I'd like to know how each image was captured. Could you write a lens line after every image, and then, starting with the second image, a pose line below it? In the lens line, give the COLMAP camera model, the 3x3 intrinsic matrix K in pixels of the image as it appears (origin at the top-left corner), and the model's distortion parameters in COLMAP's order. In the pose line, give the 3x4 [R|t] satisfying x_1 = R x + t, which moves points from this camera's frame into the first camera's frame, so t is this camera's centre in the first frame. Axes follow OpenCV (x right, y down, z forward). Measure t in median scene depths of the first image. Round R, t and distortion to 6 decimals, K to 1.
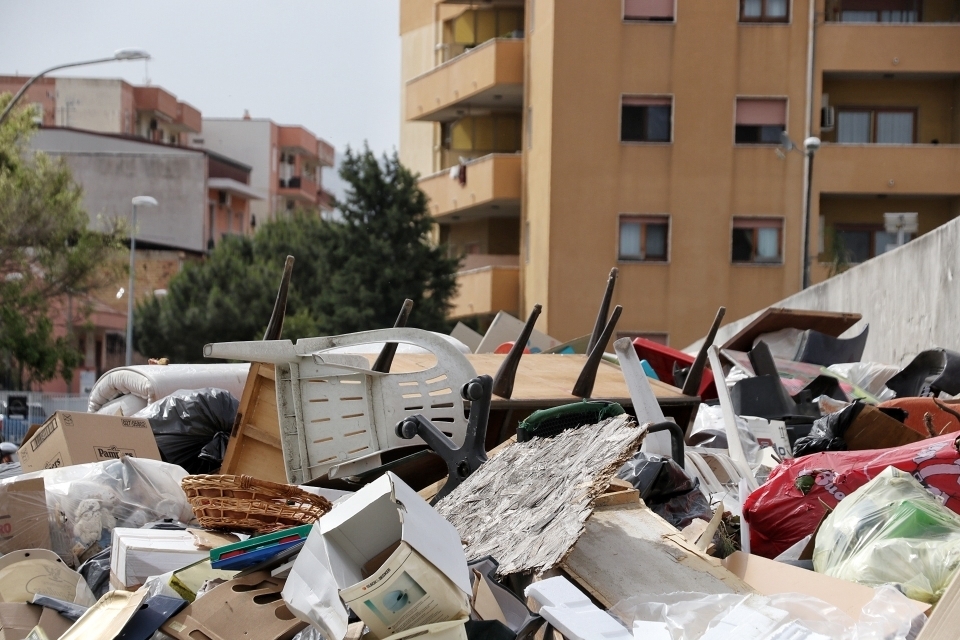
lens RADIAL K [[4310.1, 0, 474.6], [0, 4310.1, 327.0], [0, 0, 1]] dist [1.395771, 0.000000]
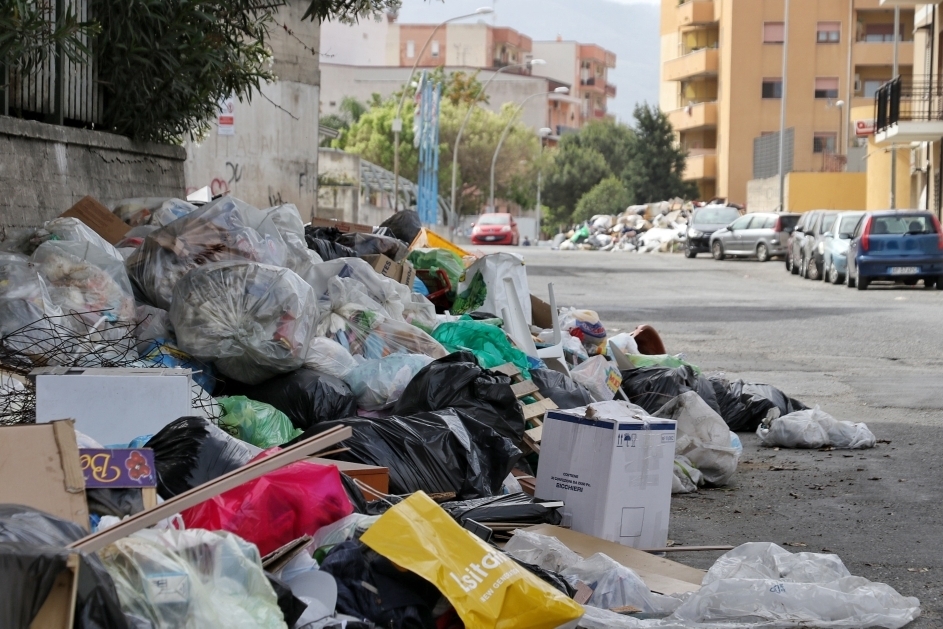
lens RADIAL K [[4045.4, 0, 465.0], [0, 4045.4, 313.0], [0, 0, 1]] dist [2.296370, 0.000000]
pose [[0.997838, -0.009312, -0.065061, 0.018386], [0.011718, 0.999257, 0.036704, -0.012432], [0.064670, -0.037387, 0.997206, -1.112569]]
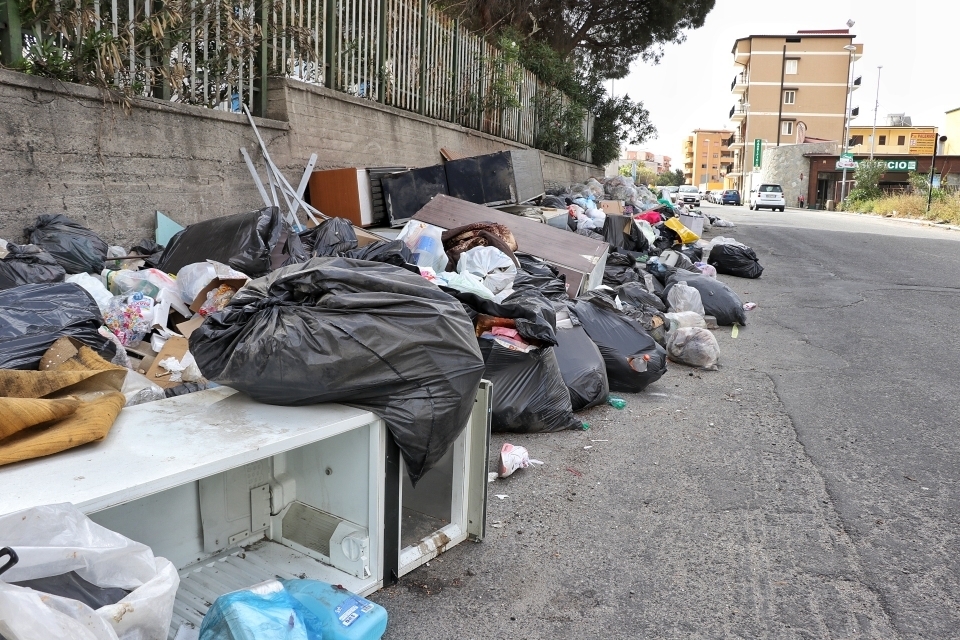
lens RADIAL K [[805.5, 0, 481.3], [0, 805.5, 317.1], [0, 0, 1]] dist [-0.041678, 0.005421]
pose [[0.967682, 0.049968, -0.247174, 0.014583], [-0.007644, 0.985534, 0.169303, -0.010385], [0.252058, -0.161942, 0.954066, -1.129576]]
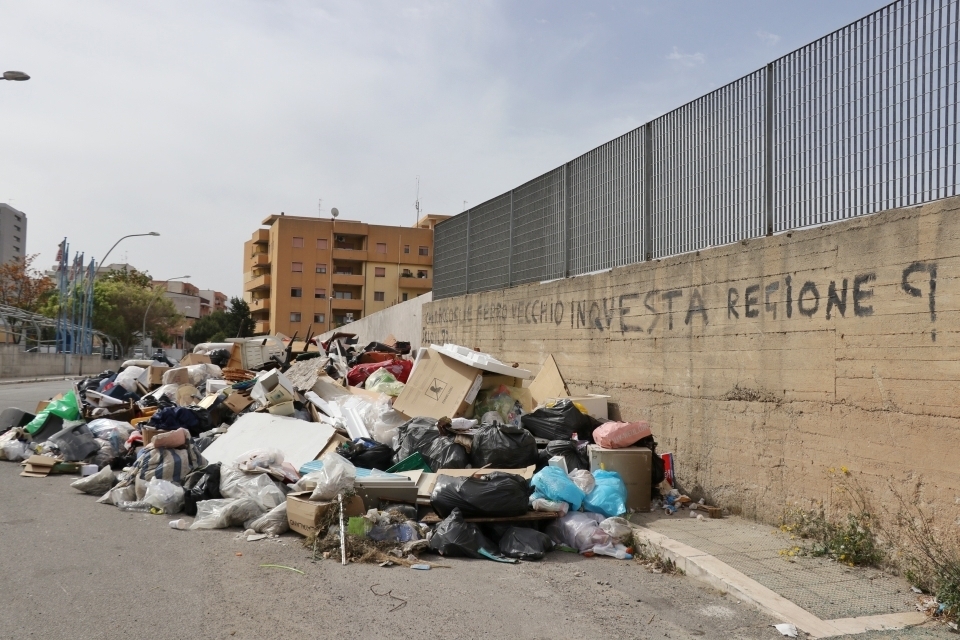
lens RADIAL K [[887.3, 0, 471.1], [0, 887.3, 350.1], [0, 0, 1]] dist [-0.085899, 0.000000]
pose [[0.971409, 0.010673, 0.237172, -0.003775], [-0.014272, 0.999808, 0.013461, -0.000003], [-0.236983, -0.016461, 0.971374, 0.006322]]
